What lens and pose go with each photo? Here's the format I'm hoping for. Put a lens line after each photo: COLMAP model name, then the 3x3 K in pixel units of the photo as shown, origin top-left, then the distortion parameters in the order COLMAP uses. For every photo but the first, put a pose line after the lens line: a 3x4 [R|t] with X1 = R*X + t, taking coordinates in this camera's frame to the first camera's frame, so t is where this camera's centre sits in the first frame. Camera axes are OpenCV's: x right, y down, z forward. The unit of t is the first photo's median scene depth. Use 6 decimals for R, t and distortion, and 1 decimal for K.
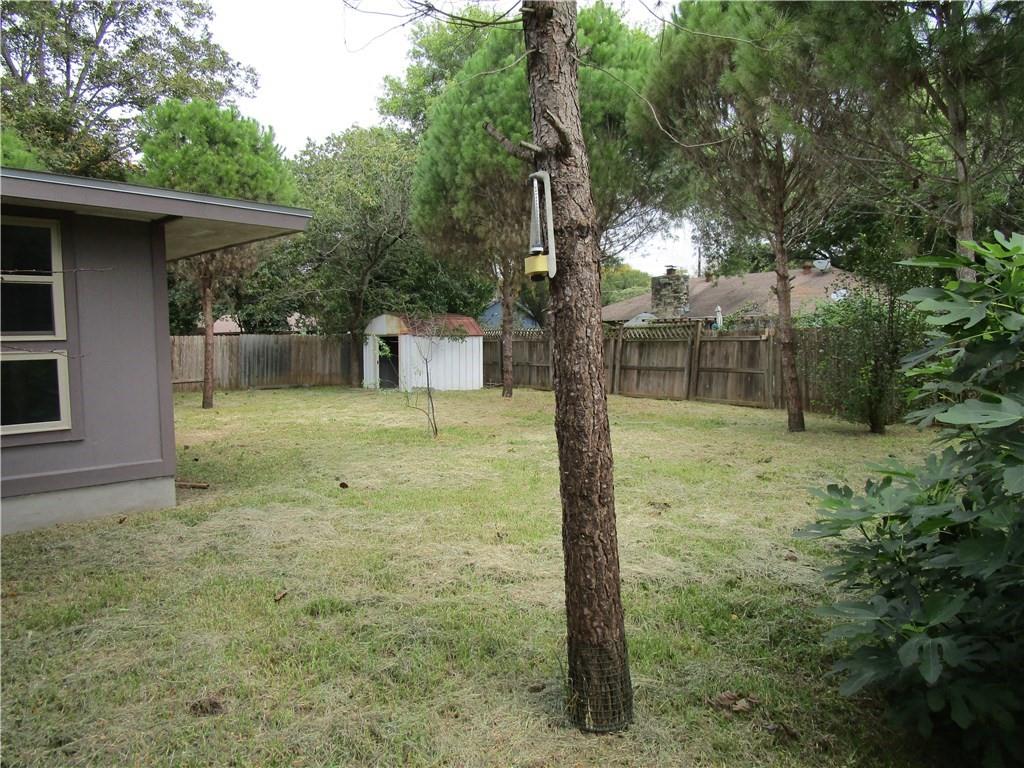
lens RADIAL K [[720.8, 0, 512.0], [0, 720.8, 384.0], [0, 0, 1]] dist [-0.025966, 0.000785]
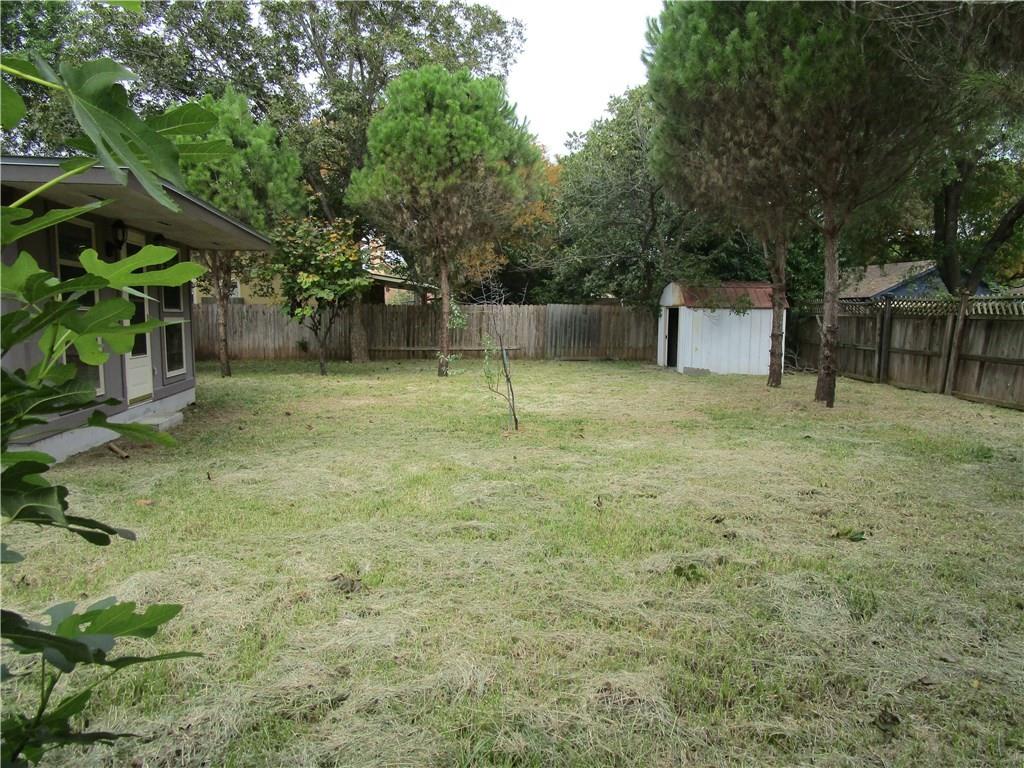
lens RADIAL K [[720.8, 0, 512.0], [0, 720.8, 384.0], [0, 0, 1]] dist [-0.025966, 0.000785]
pose [[0.800668, 0.073273, -0.594611, 0.207003], [-0.050460, 0.997214, 0.054939, -0.012383], [0.596980, -0.013984, 0.802134, 0.187677]]
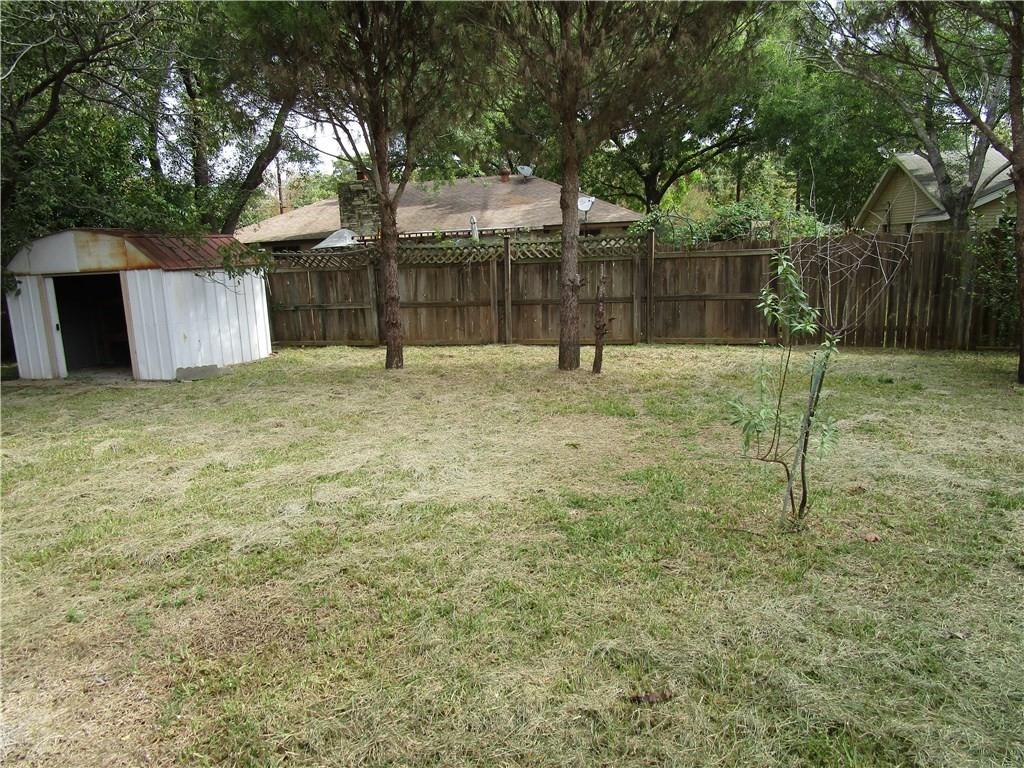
lens RADIAL K [[720.8, 0, 512.0], [0, 720.8, 384.0], [0, 0, 1]] dist [-0.025966, 0.000785]
pose [[0.810753, -0.136590, 0.569229, -0.236296], [0.073805, 0.988488, 0.132075, -0.035727], [-0.580717, -0.065068, 0.811501, 0.422913]]
